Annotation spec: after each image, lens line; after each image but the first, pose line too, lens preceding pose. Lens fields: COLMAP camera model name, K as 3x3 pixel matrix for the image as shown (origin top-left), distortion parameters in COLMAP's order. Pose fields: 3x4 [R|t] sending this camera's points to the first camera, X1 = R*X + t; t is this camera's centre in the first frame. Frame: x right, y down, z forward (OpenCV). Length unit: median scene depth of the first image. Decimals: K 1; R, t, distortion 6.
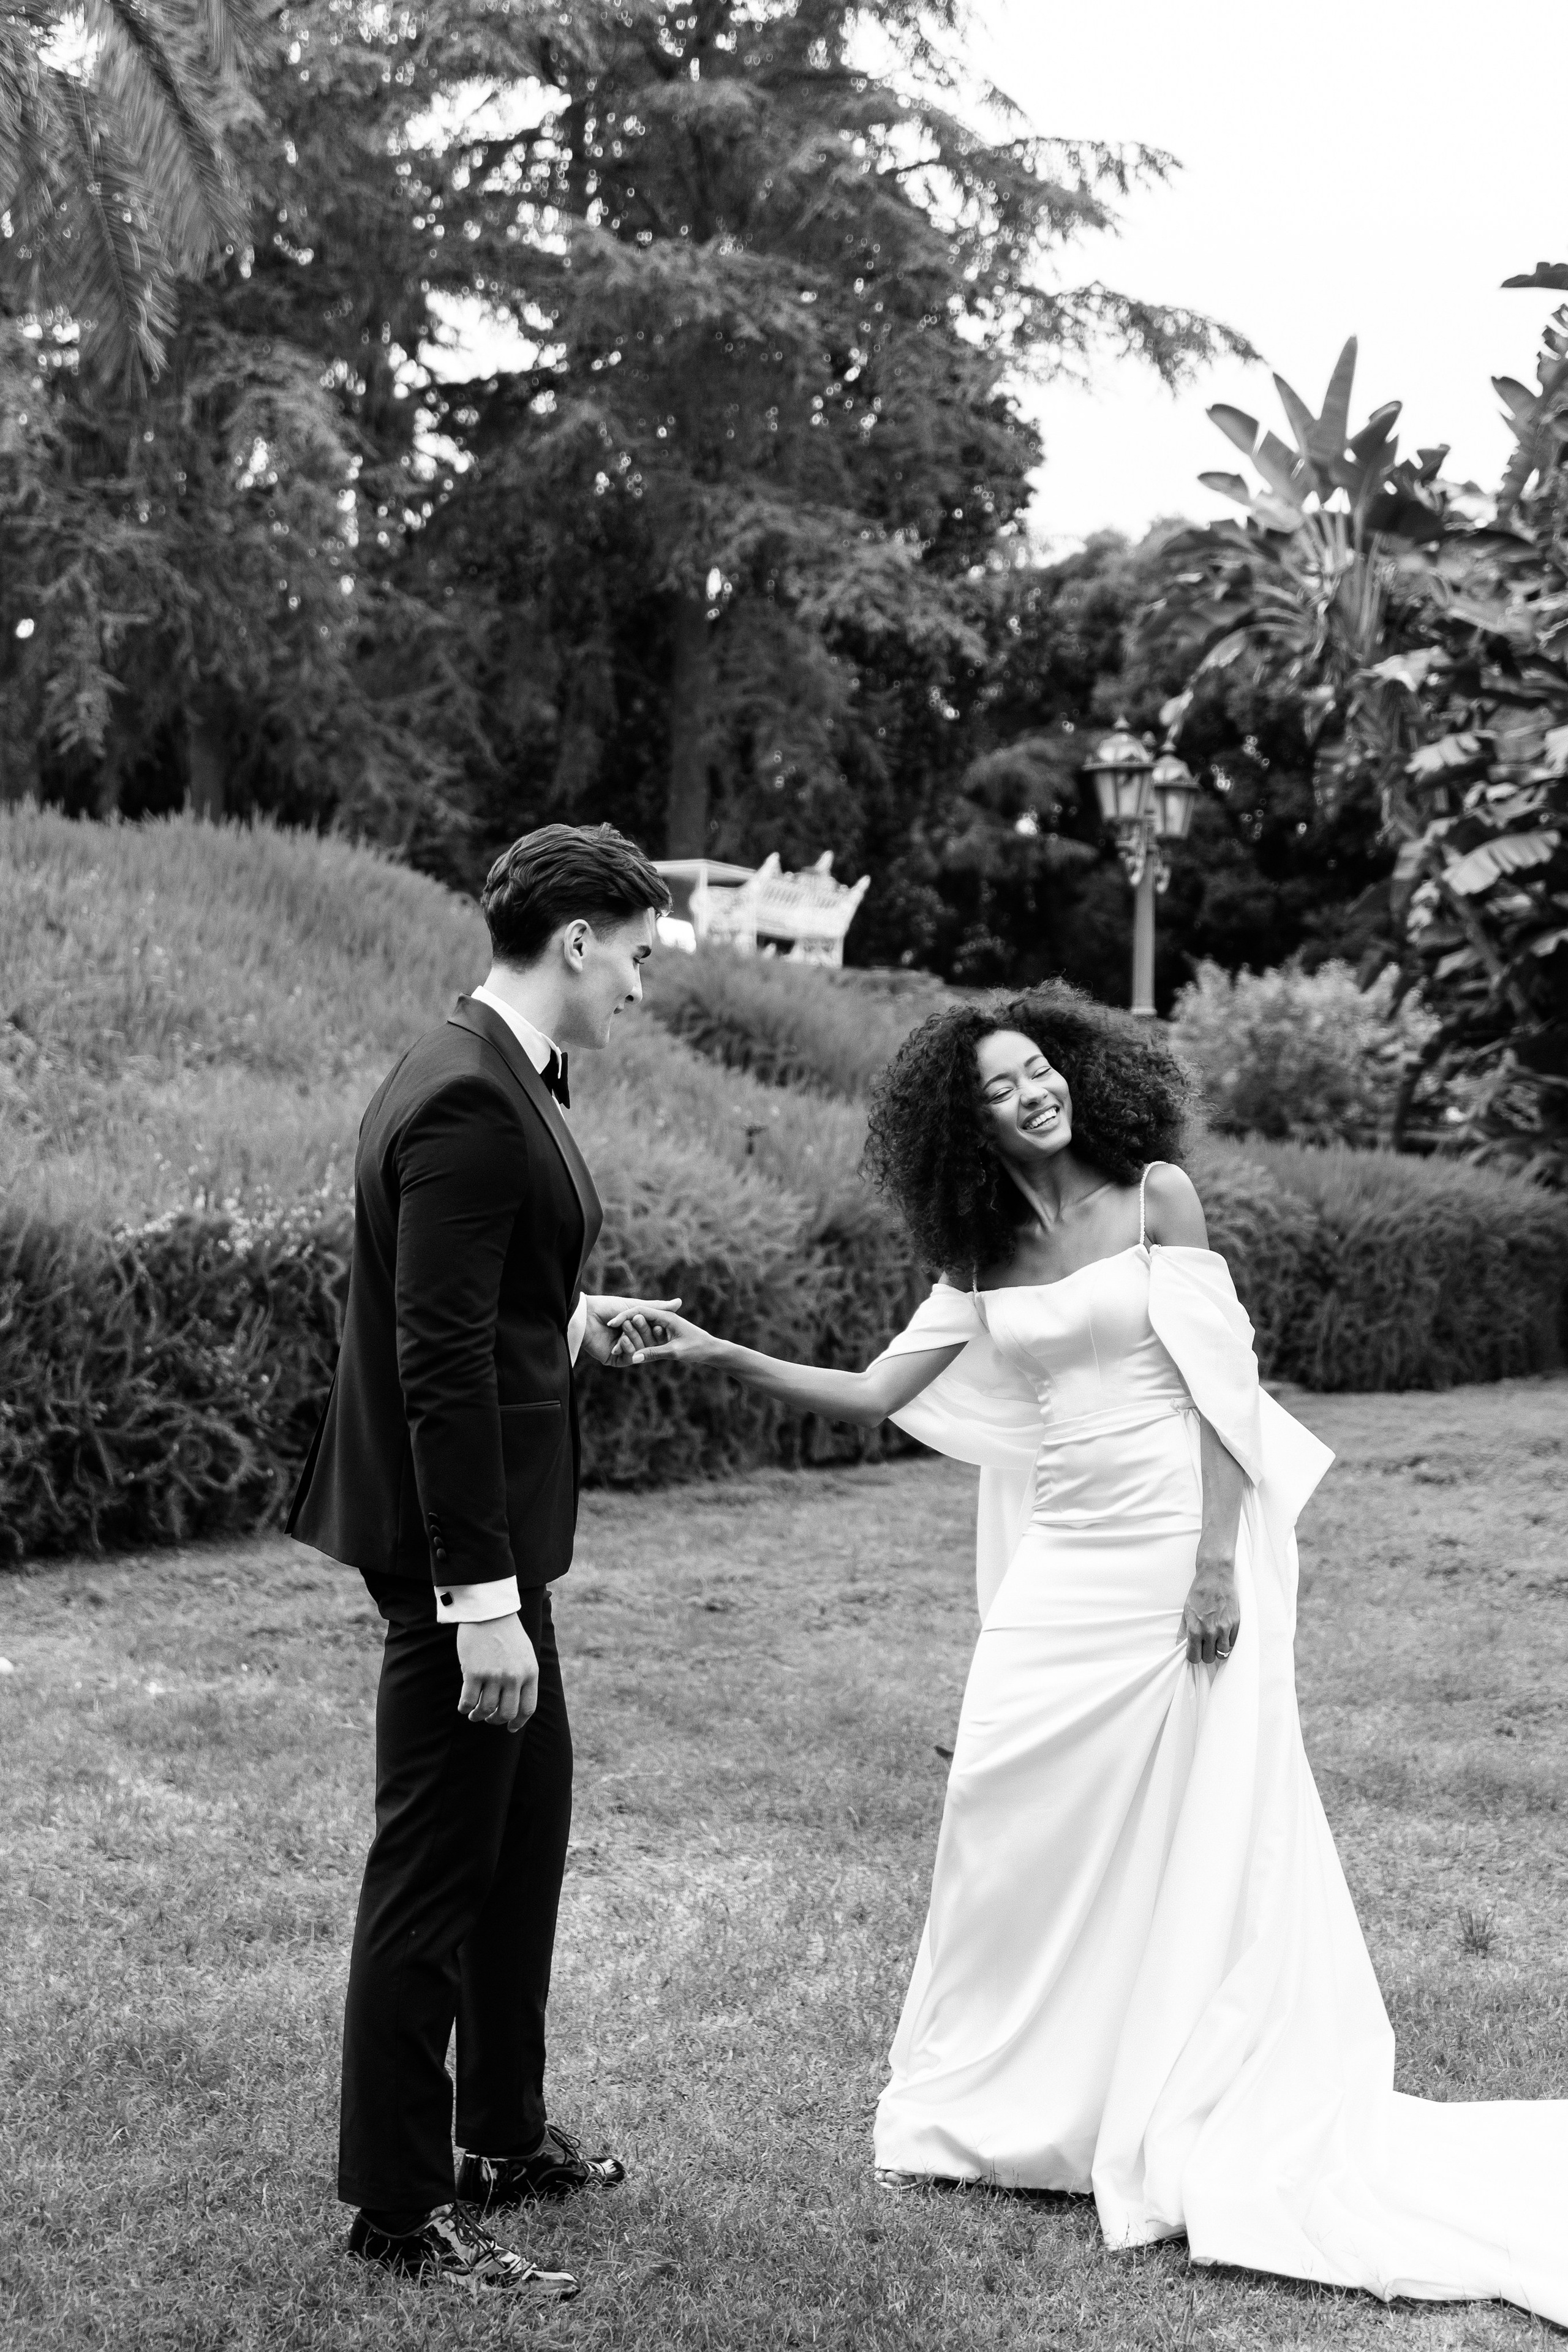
lens RADIAL K [[3277.0, 0, 787.4], [0, 3277.0, 1112.7], [0, 0, 1]] dist [0.012771, 0.016221]
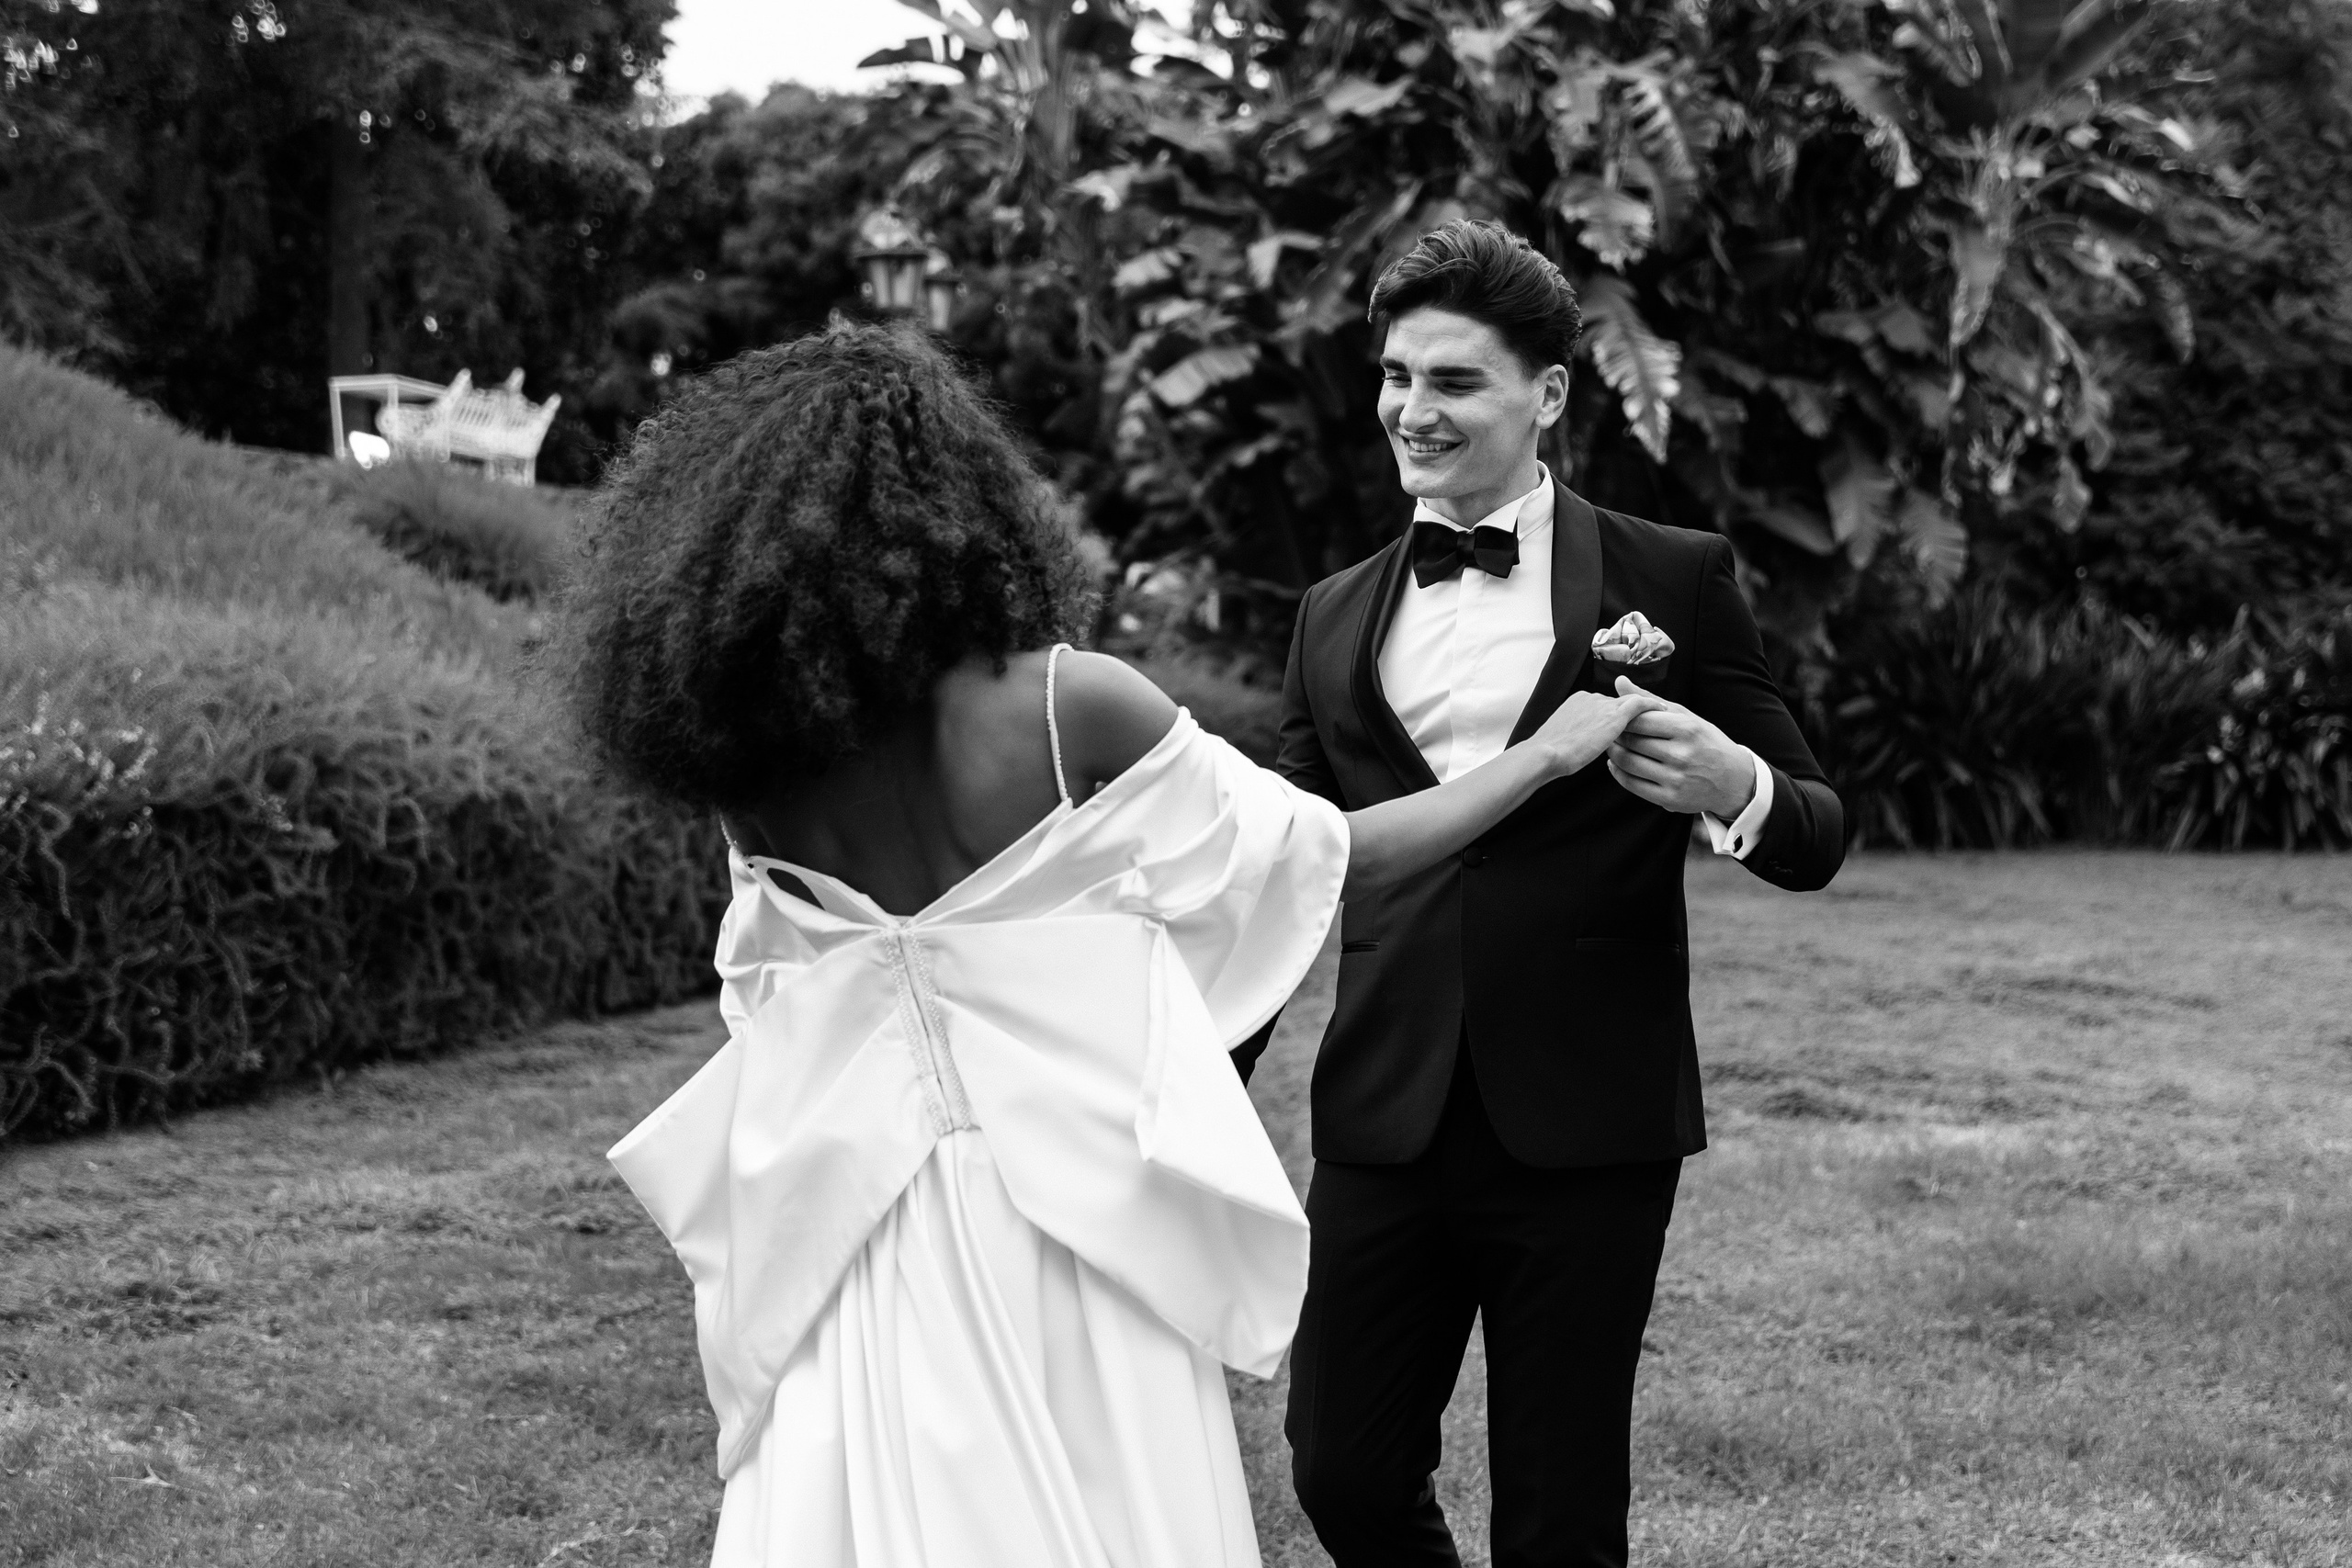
lens RADIAL K [[2938.3, 0, 1217.6], [0, 2938.3, 775.0], [0, 0, 1]] dist [0.000151, -0.039414]
pose [[0.965622, -0.033453, 0.257788, -0.020724], [0.020906, 0.998467, 0.051259, 0.002113], [-0.259107, -0.044107, 0.964841, 0.099801]]
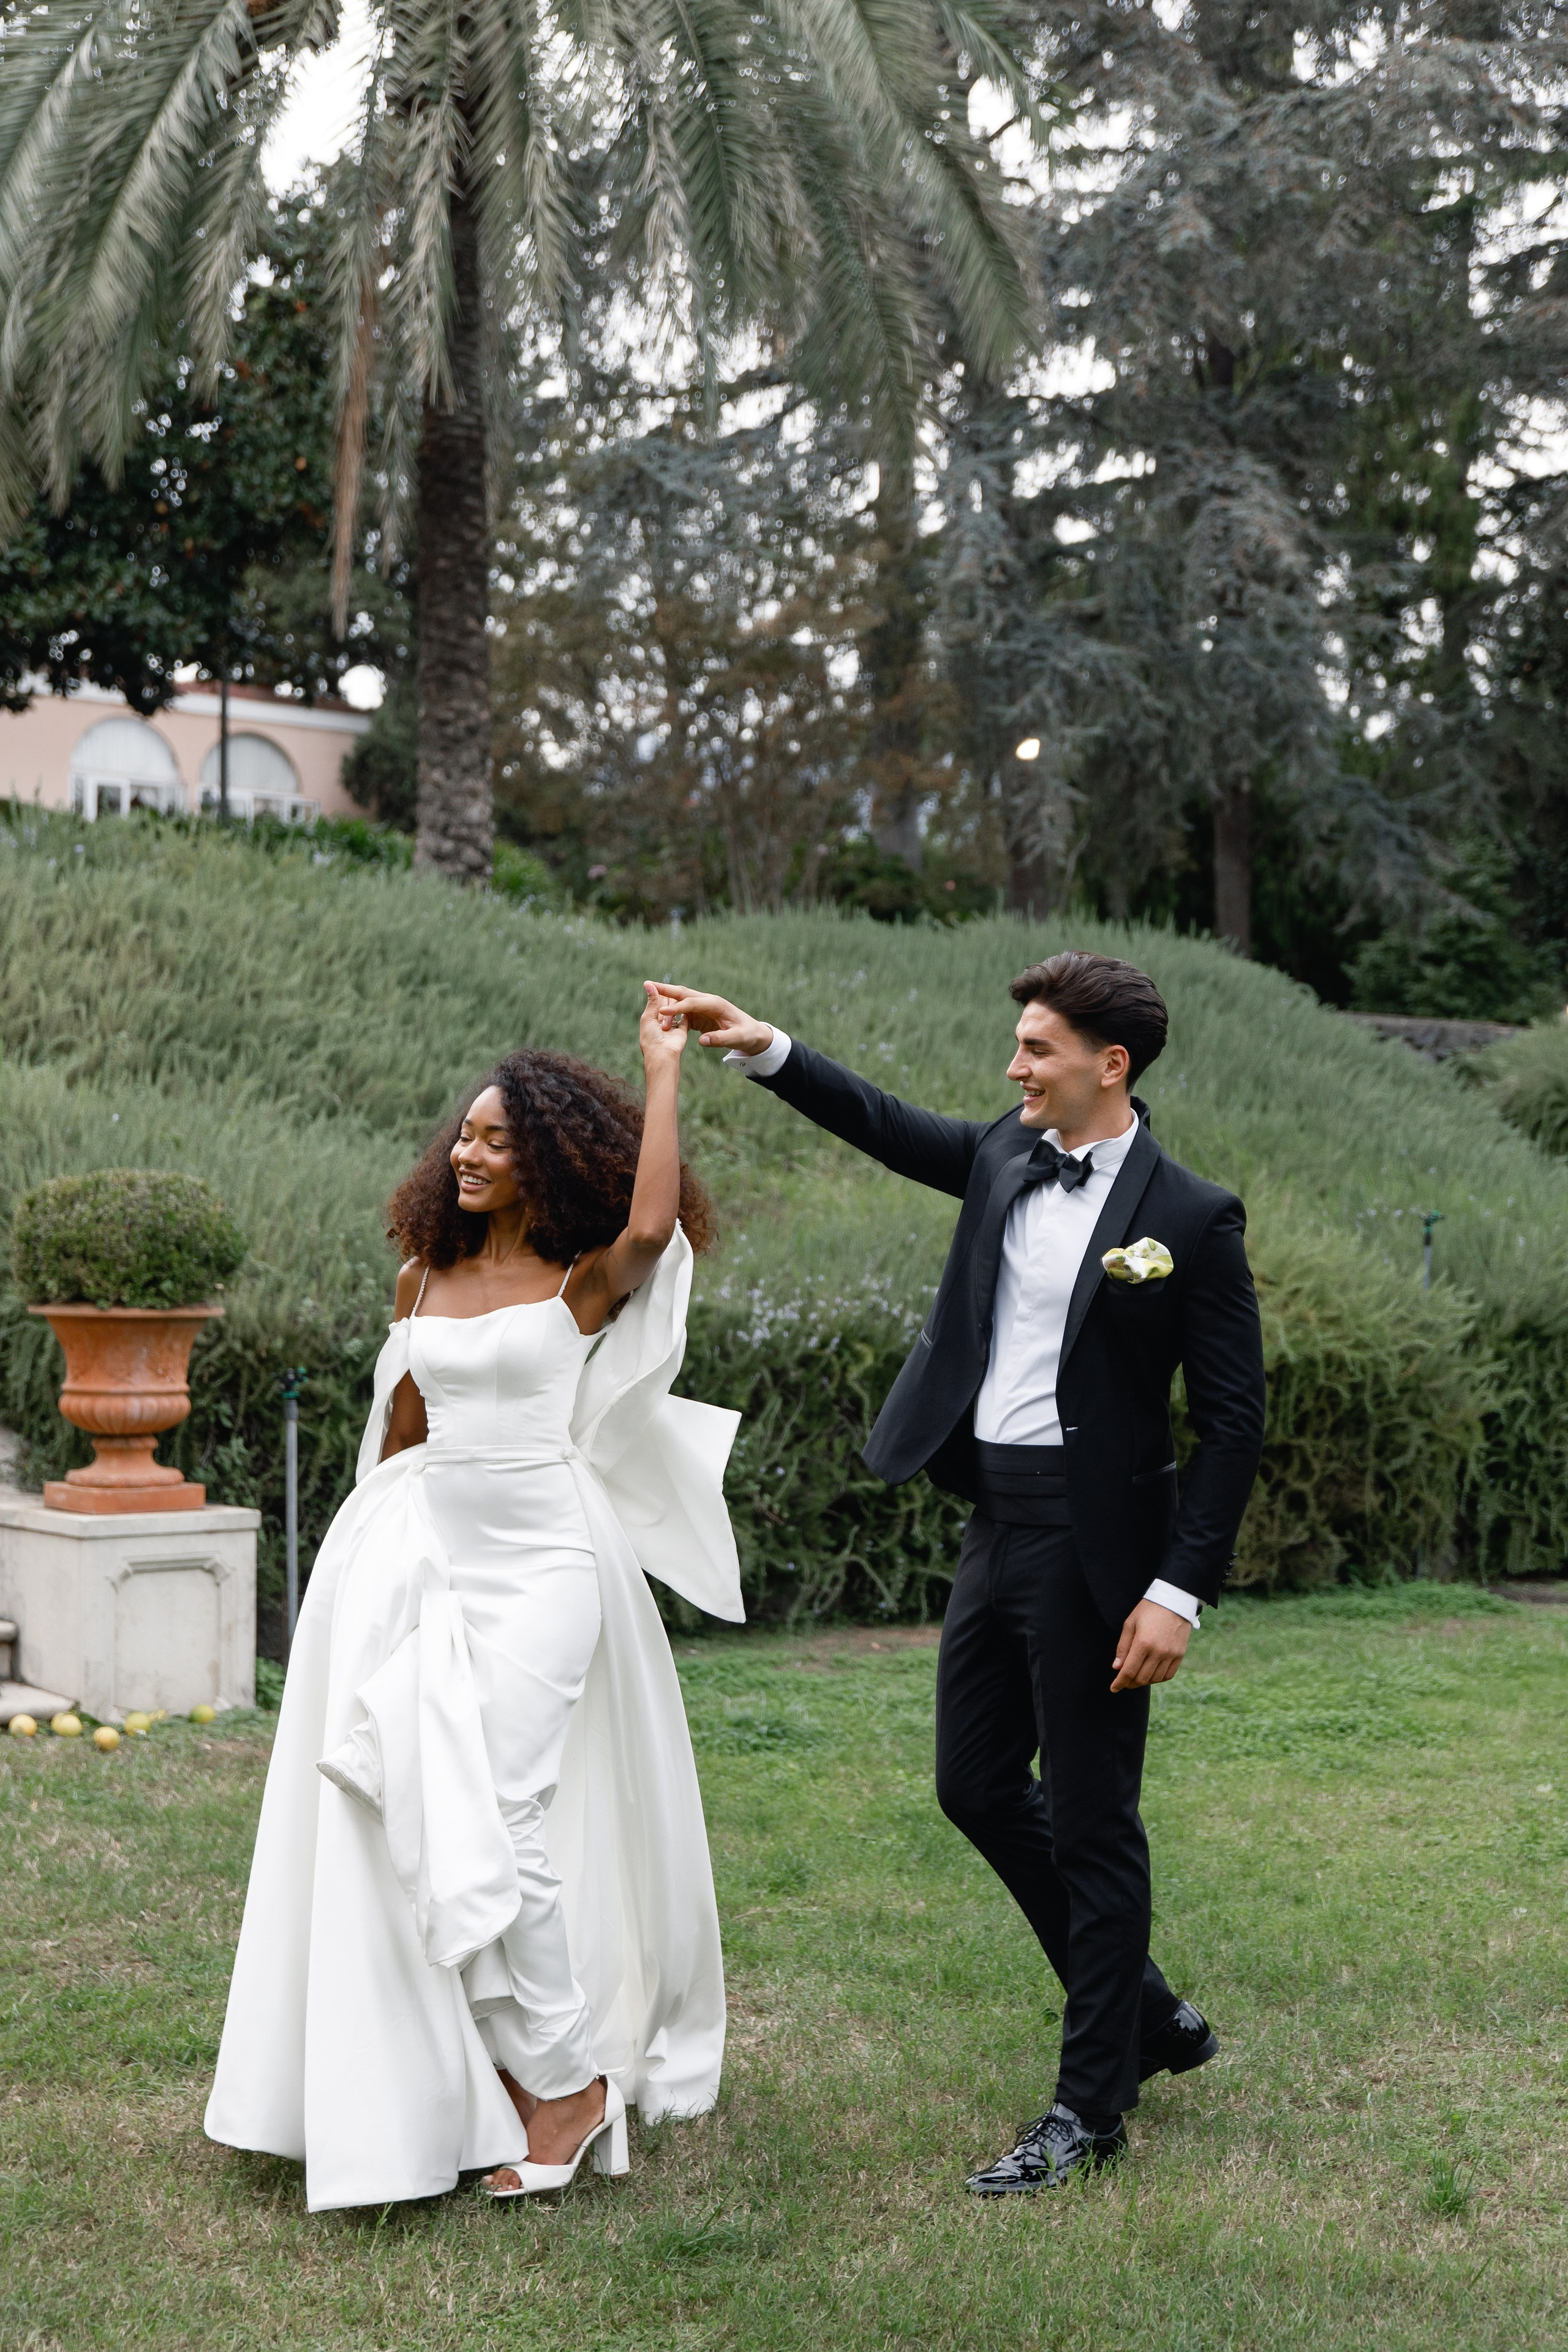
lens RADIAL K [[3165.0, 0, 784.0], [0, 3165.0, 1176.0], [0, 0, 1]] dist [0.003924, 0.005777]
pose [[0.937442, -0.008412, -0.348039, 0.073543], [0.004449, 0.999916, -0.012185, 0.001593], [0.348112, 0.009874, 0.937401, 0.043543]]
